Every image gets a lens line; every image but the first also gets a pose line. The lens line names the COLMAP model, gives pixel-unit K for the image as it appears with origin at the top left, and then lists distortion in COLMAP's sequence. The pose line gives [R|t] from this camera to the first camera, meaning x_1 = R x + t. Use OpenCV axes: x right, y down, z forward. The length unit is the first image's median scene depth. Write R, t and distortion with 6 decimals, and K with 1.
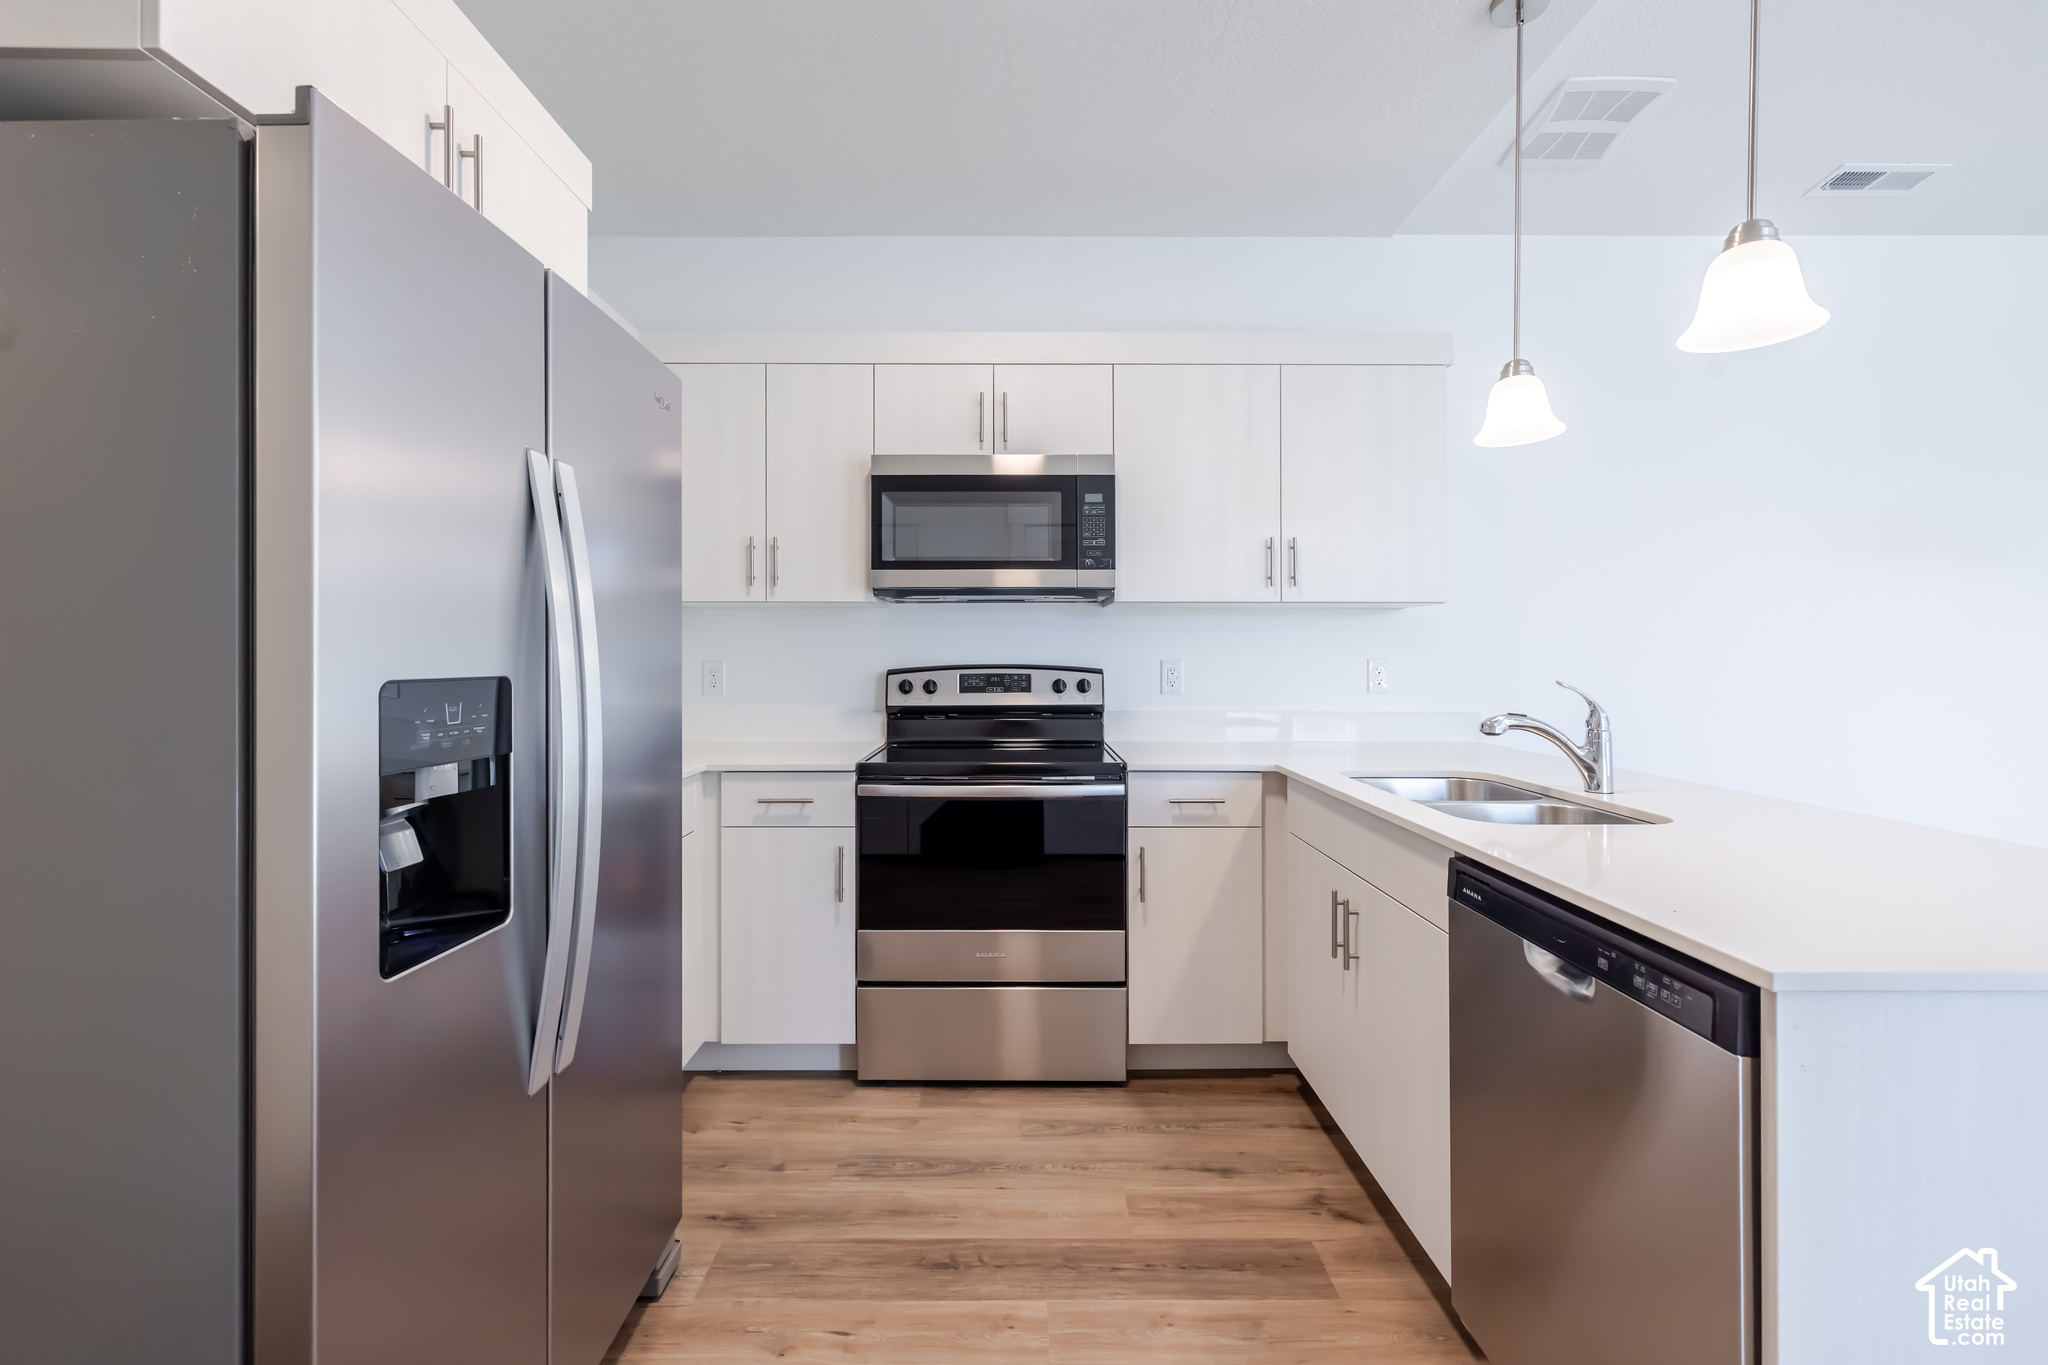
lens RADIAL K [[881.7, 0, 975.5], [0, 881.7, 652.3], [0, 0, 1]] dist [-0.002191, 0.000232]
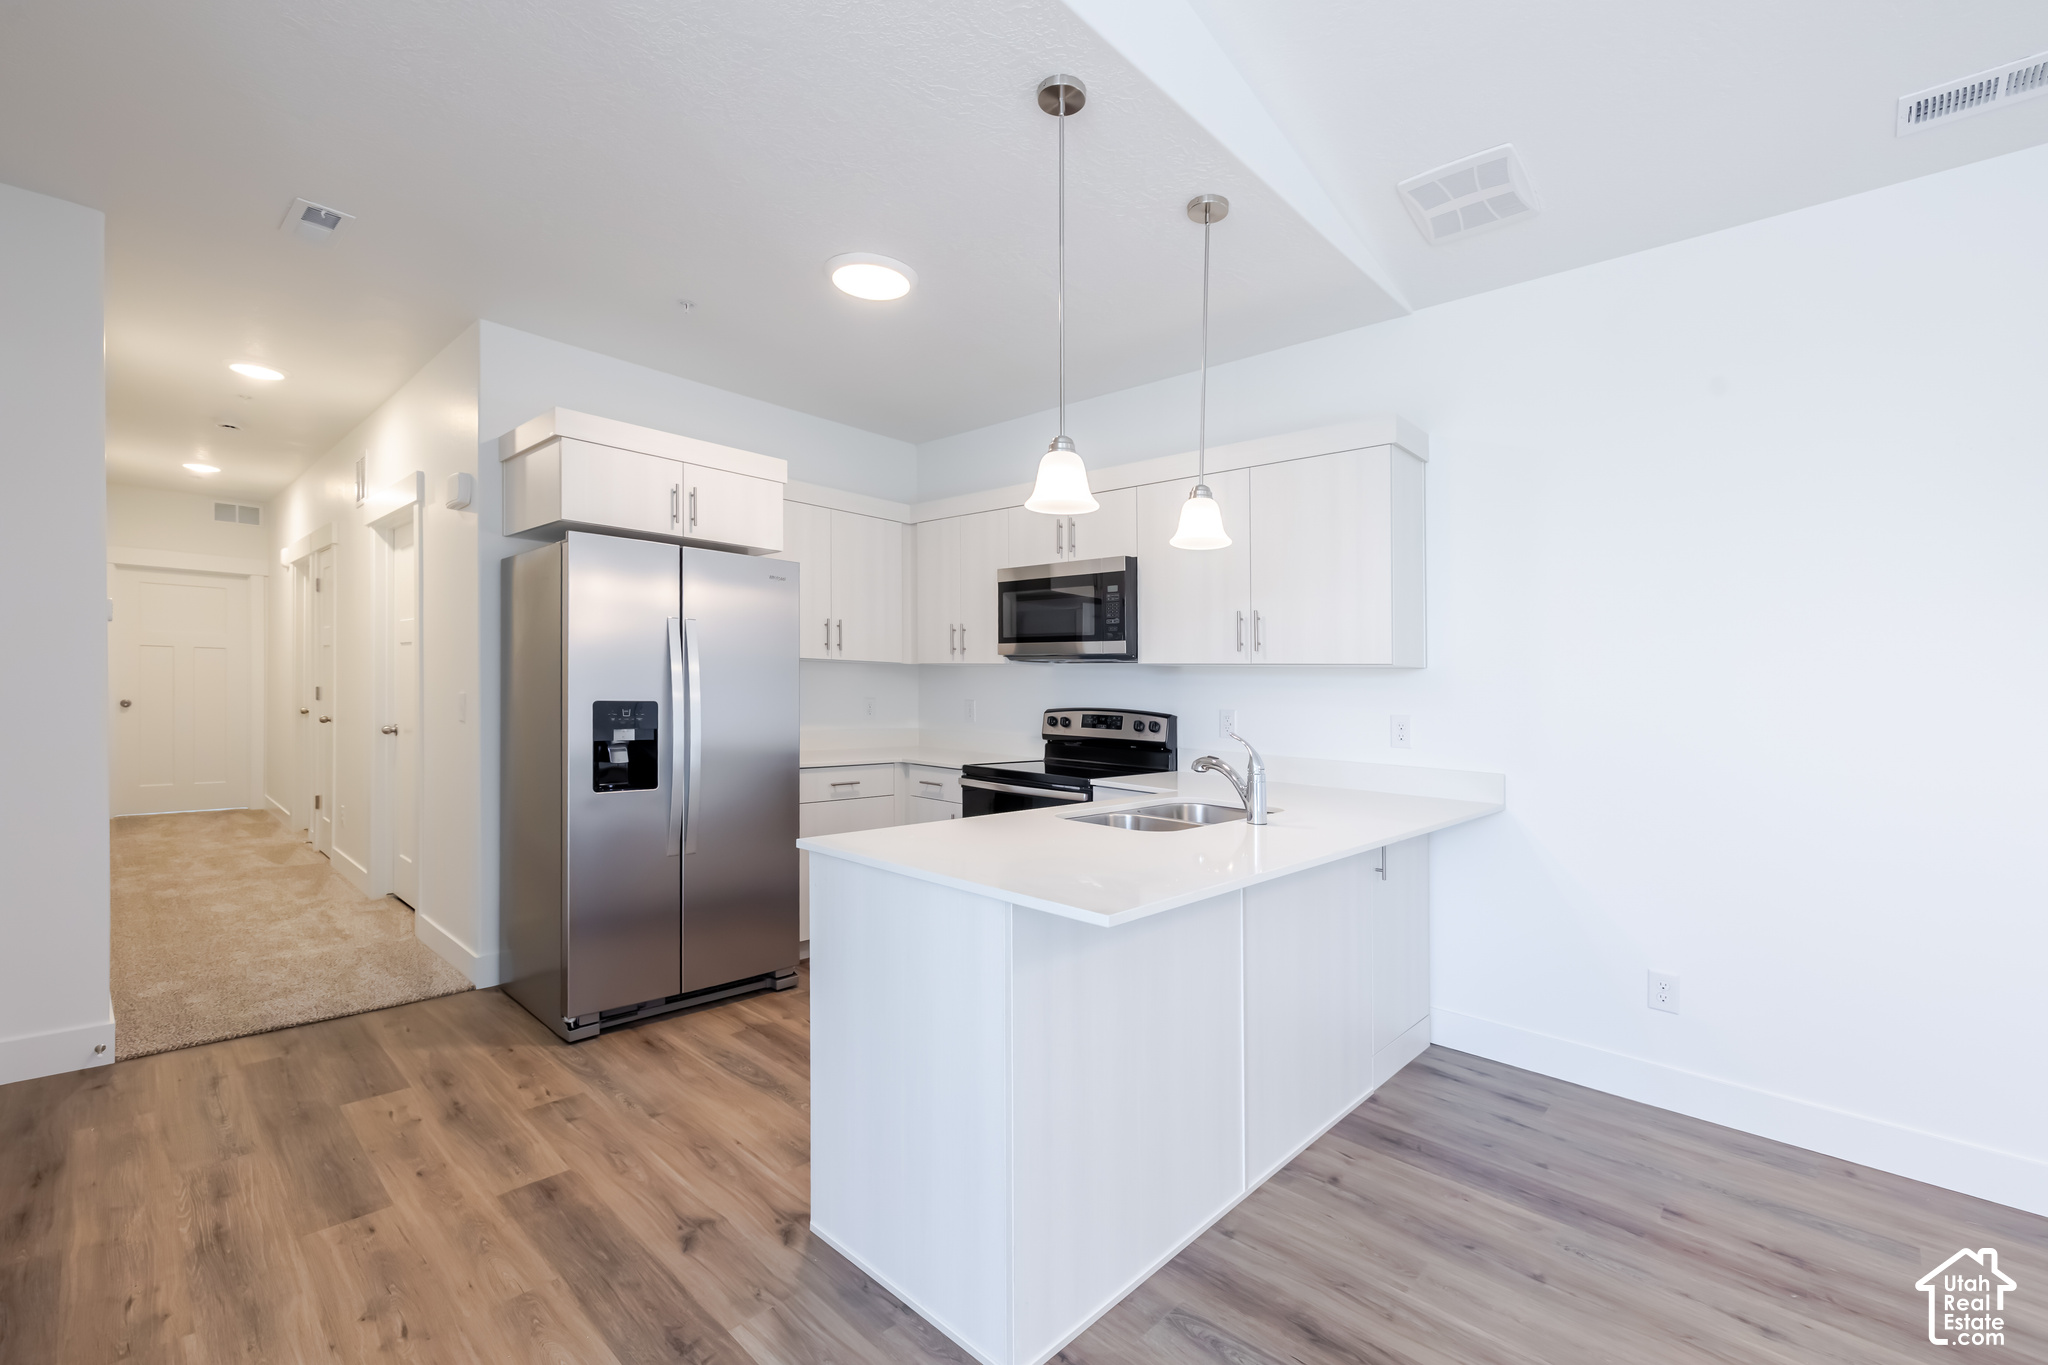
lens RADIAL K [[881.7, 0, 1034.0], [0, 881.7, 680.5], [0, 0, 1]] dist [-0.002191, 0.000232]
pose [[0.719021, 0.014832, -0.694830, 0.965061], [-0.024194, 0.999700, -0.003696, -0.023139], [0.694567, 0.019468, 0.719165, -0.067169]]
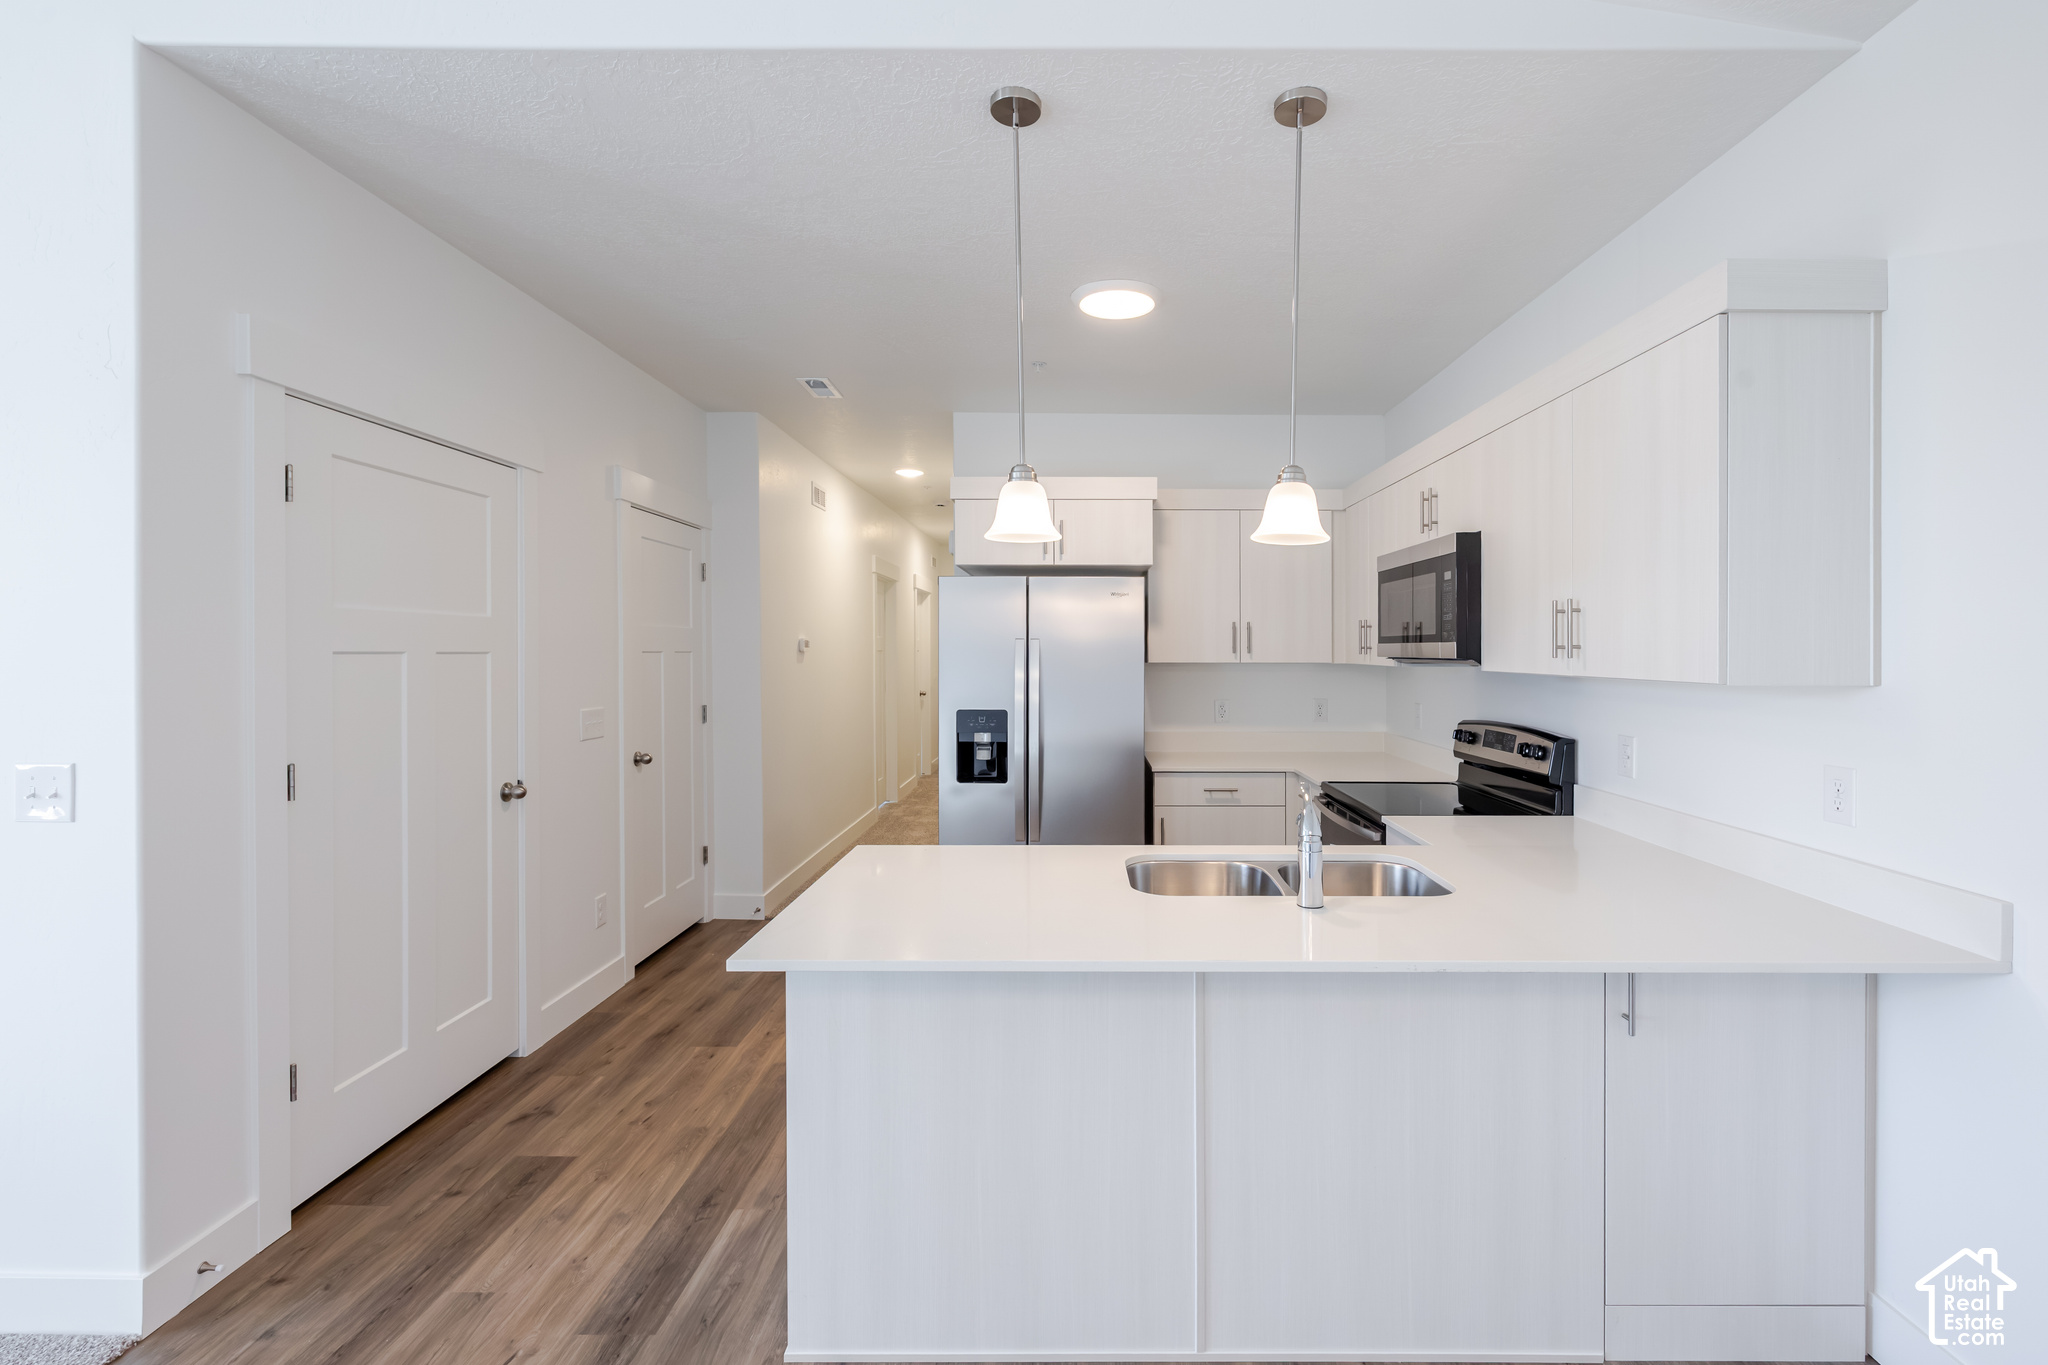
lens RADIAL K [[881.7, 0, 1074.3], [0, 881.7, 672.6], [0, 0, 1]] dist [-0.002191, 0.000232]
pose [[-0.015662, 0.026454, -0.999527, 1.179488], [-0.000162, 0.999650, 0.026460, -0.081696], [0.999877, 0.000576, -0.015652, 0.536910]]
